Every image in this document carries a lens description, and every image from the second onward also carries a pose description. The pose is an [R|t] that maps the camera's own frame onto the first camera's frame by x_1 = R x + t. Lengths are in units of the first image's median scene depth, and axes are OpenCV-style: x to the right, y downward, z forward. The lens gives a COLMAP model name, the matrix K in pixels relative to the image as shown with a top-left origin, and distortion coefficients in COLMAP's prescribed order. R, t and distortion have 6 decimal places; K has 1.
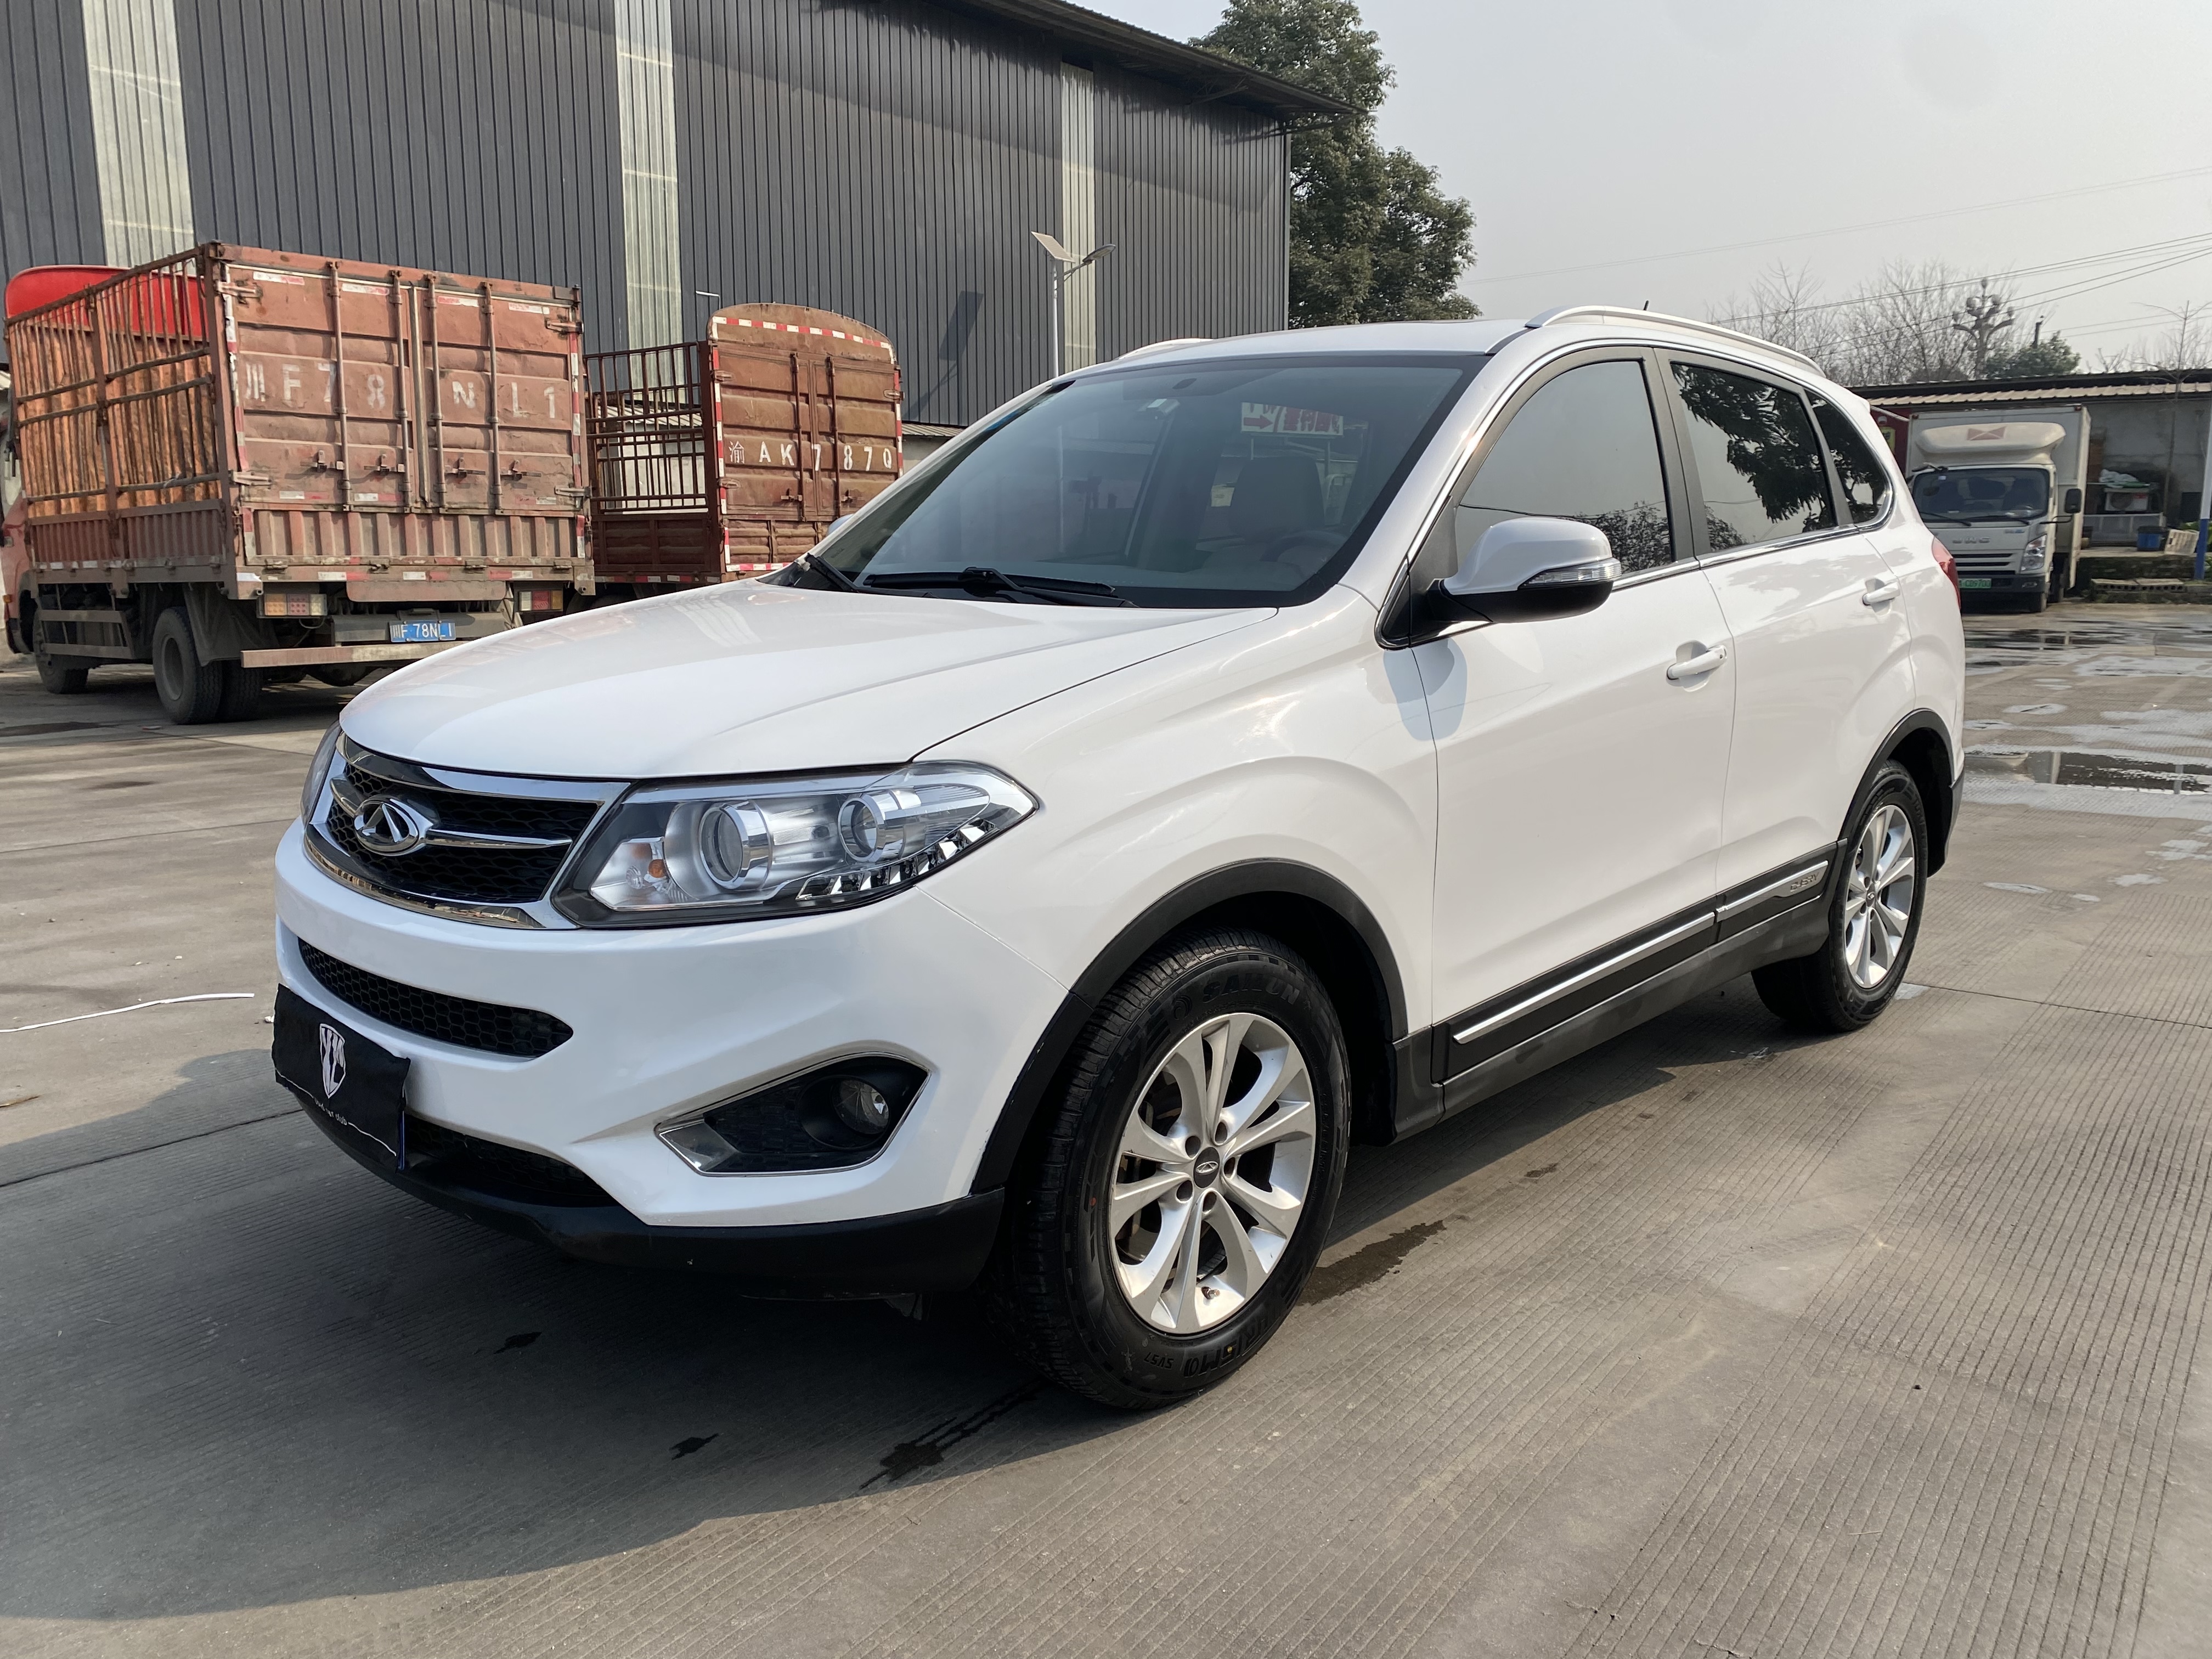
lens RADIAL K [[1702.9, 0, 1108.4], [0, 1702.9, 782.2], [0, 0, 1]] dist [0.024746, -0.009277]
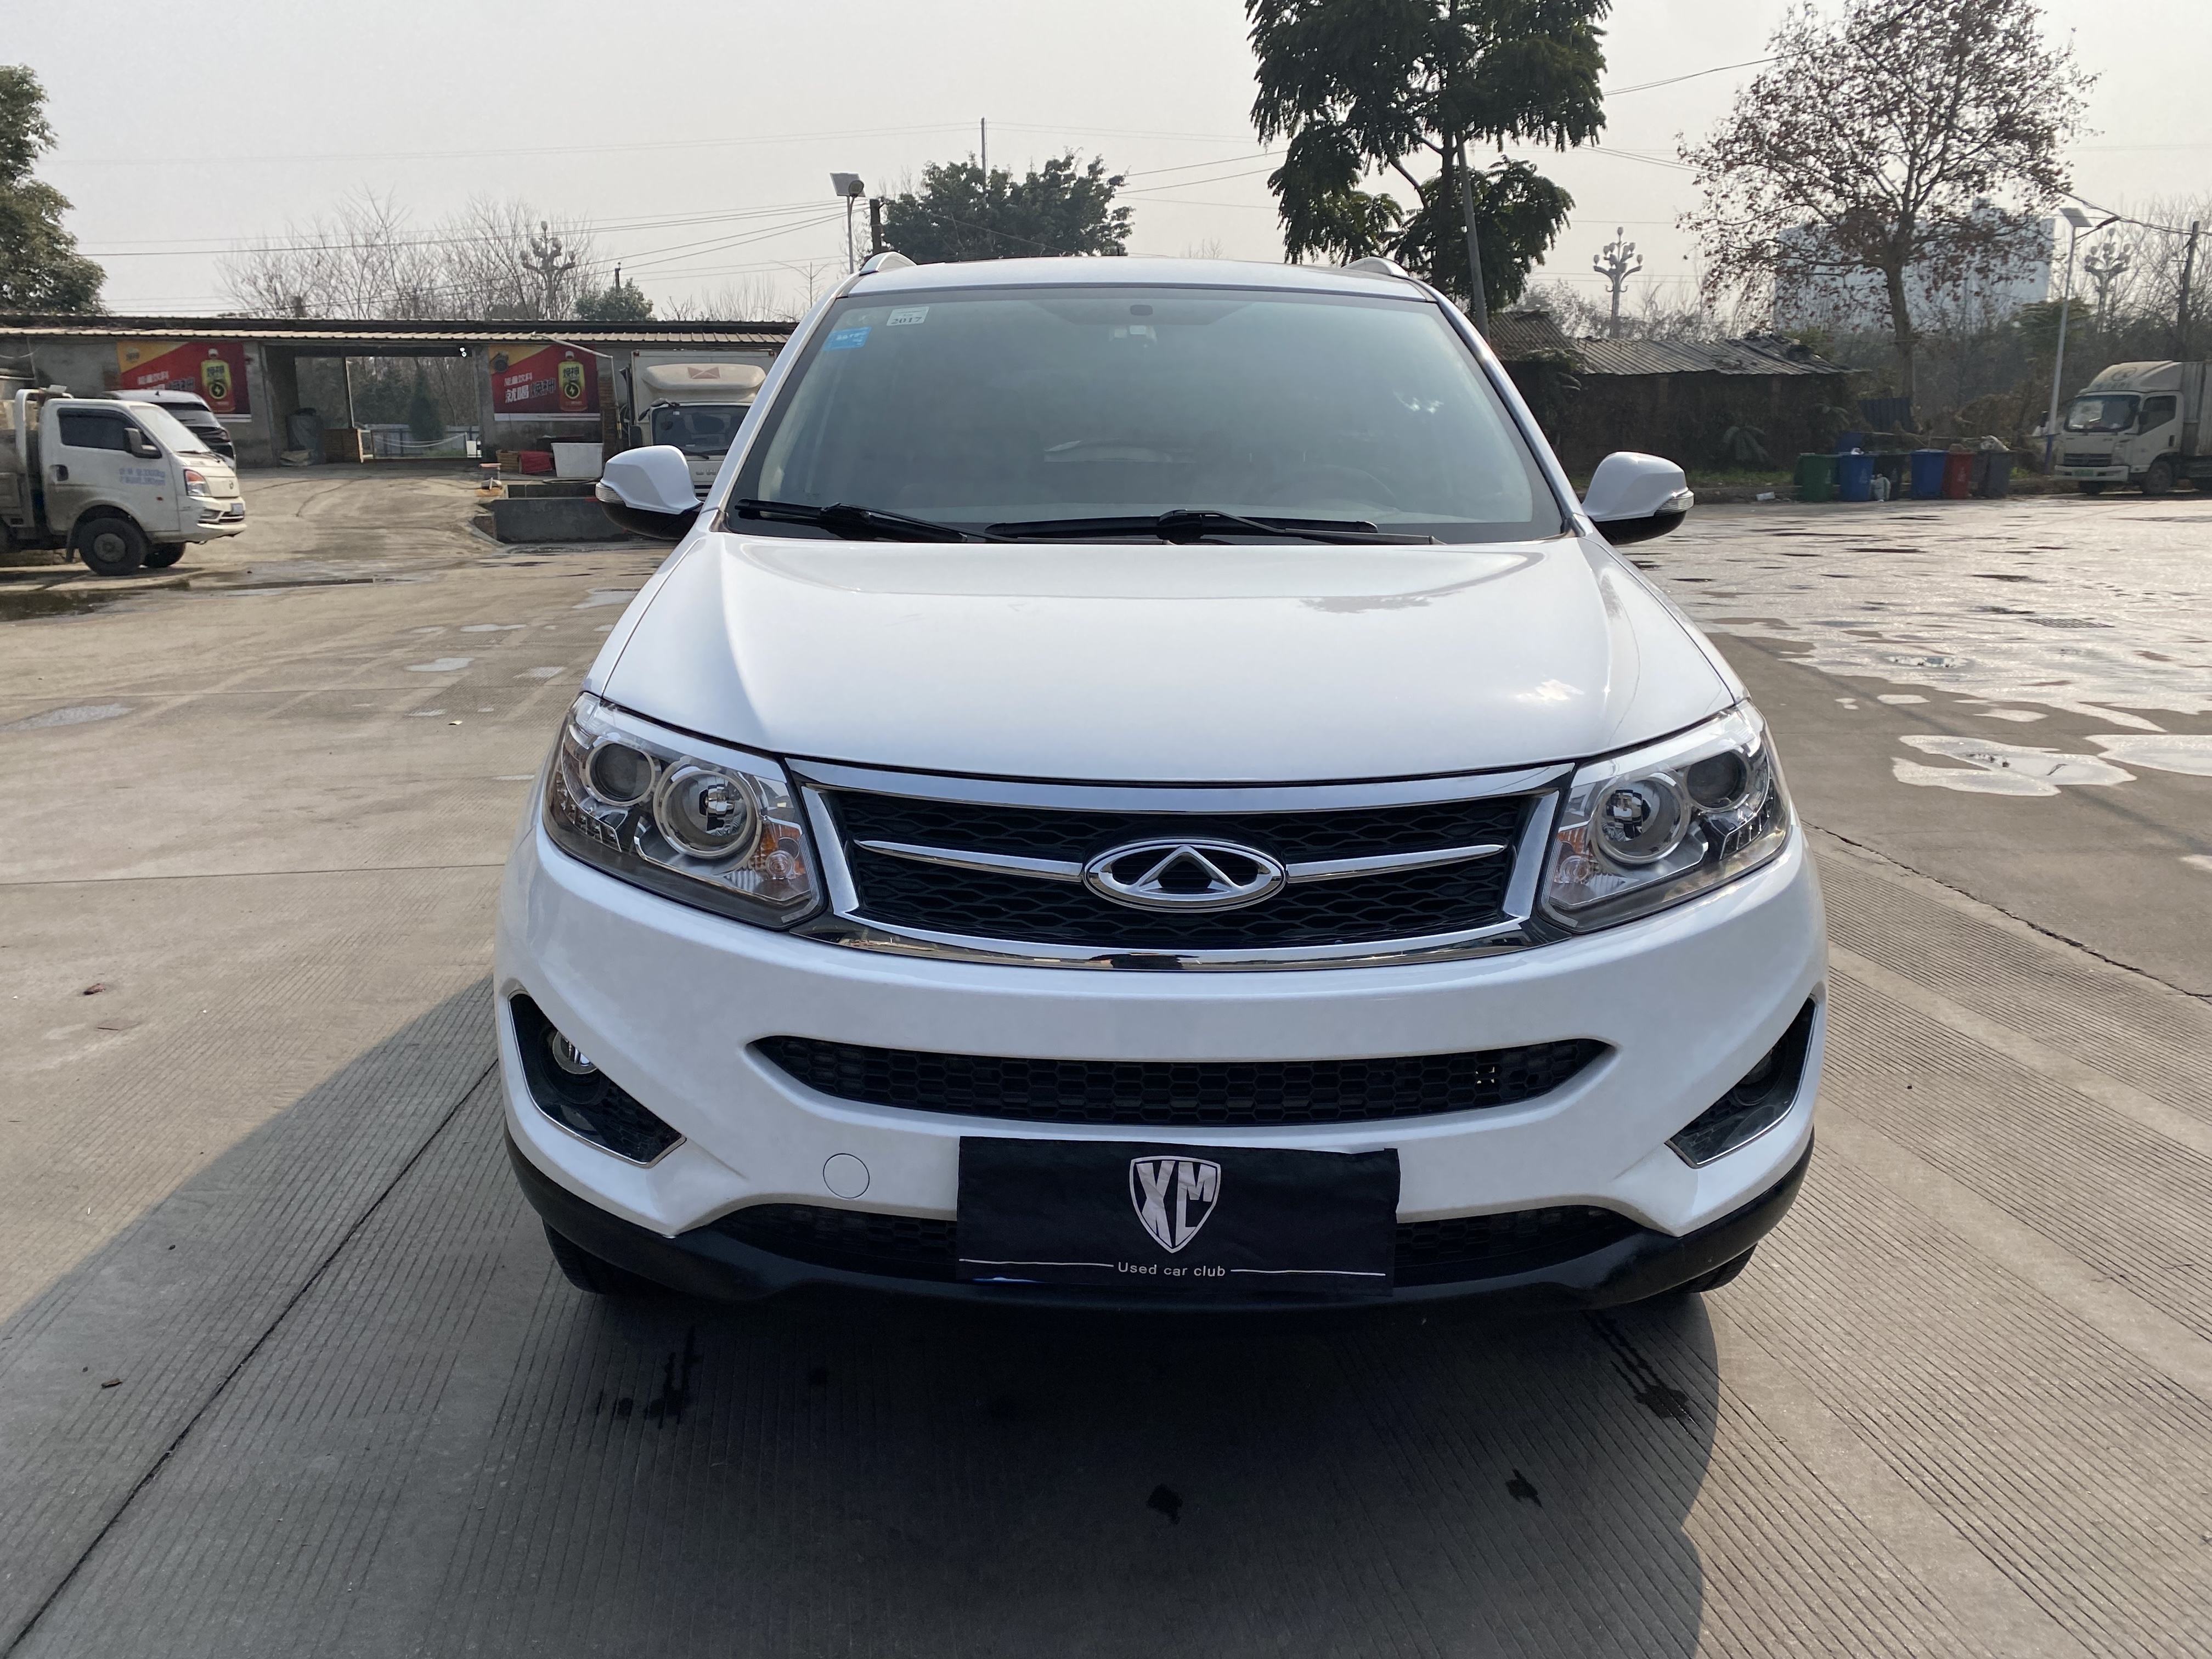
lens RADIAL K [[1702.9, 0, 1108.4], [0, 1702.9, 782.2], [0, 0, 1]] dist [0.024746, -0.009277]
pose [[0.700390, -0.138577, 0.700179, -0.104759], [0.111078, 0.990182, 0.084862, -0.009045], [-0.705065, 0.018338, 0.708906, 0.053797]]
